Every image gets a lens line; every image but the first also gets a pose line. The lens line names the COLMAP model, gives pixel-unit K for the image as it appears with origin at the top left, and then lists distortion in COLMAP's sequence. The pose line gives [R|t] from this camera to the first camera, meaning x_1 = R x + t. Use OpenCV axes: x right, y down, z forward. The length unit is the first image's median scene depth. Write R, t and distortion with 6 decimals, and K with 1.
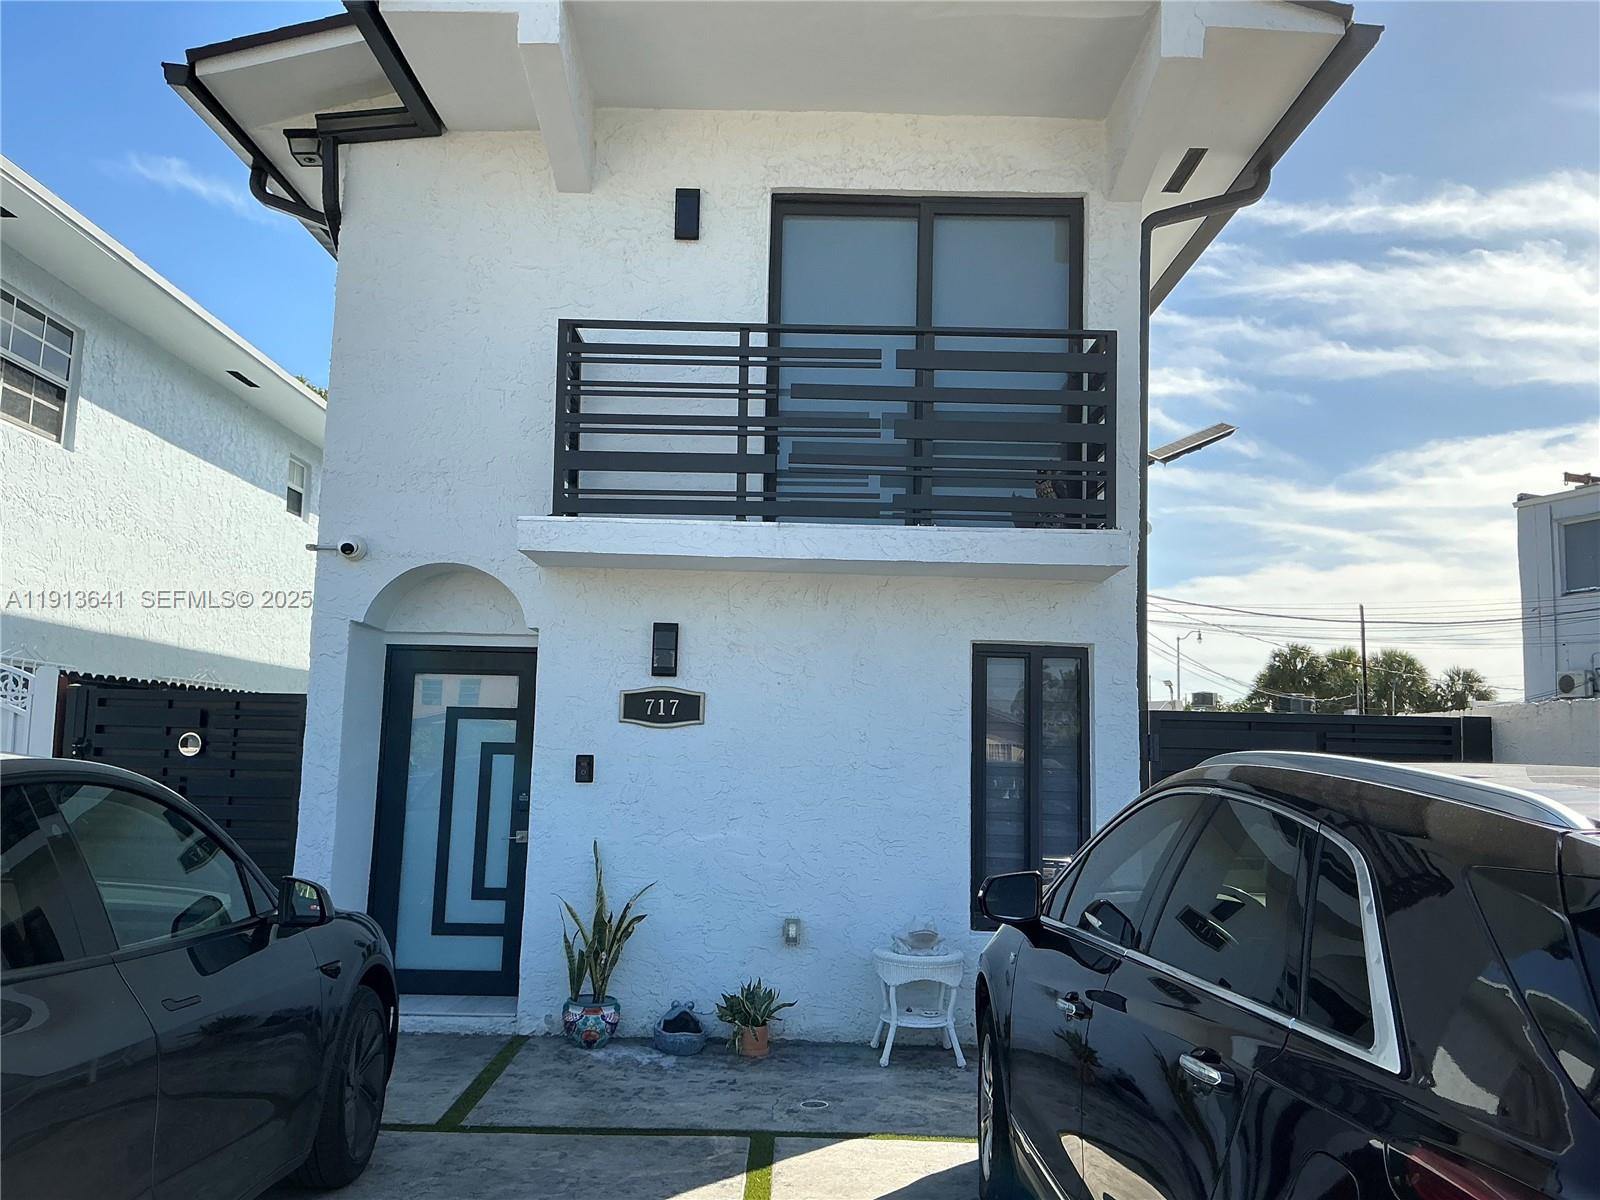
lens RADIAL K [[1305.0, 0, 825.6], [0, 1305.0, 583.5], [0, 0, 1]] dist [0.004503, -0.061621]
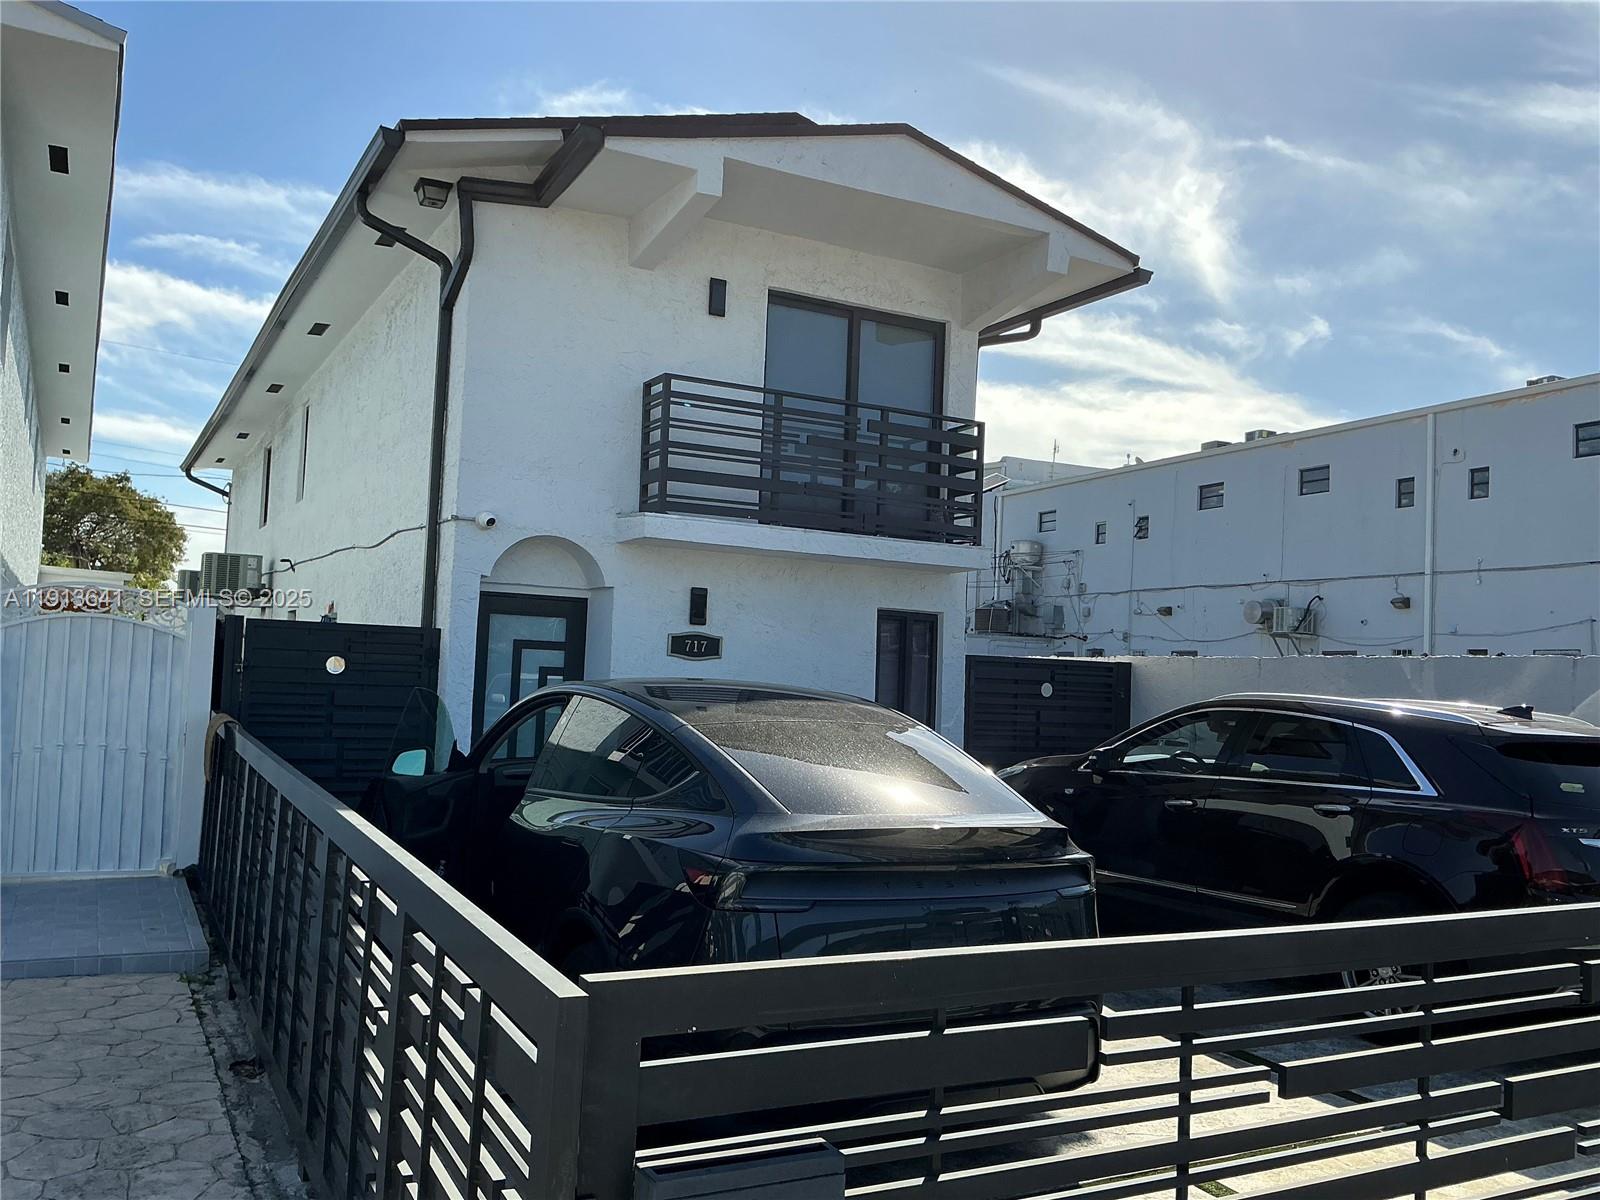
lens RADIAL K [[1305.0, 0, 803.4], [0, 1305.0, 611.9], [0, 0, 1]] dist [0.004503, -0.061621]
pose [[0.874143, 0.034614, 0.484433, -0.695847], [-0.084526, 0.993077, 0.081566, -0.068844], [-0.478256, -0.112247, 0.871017, -0.309485]]
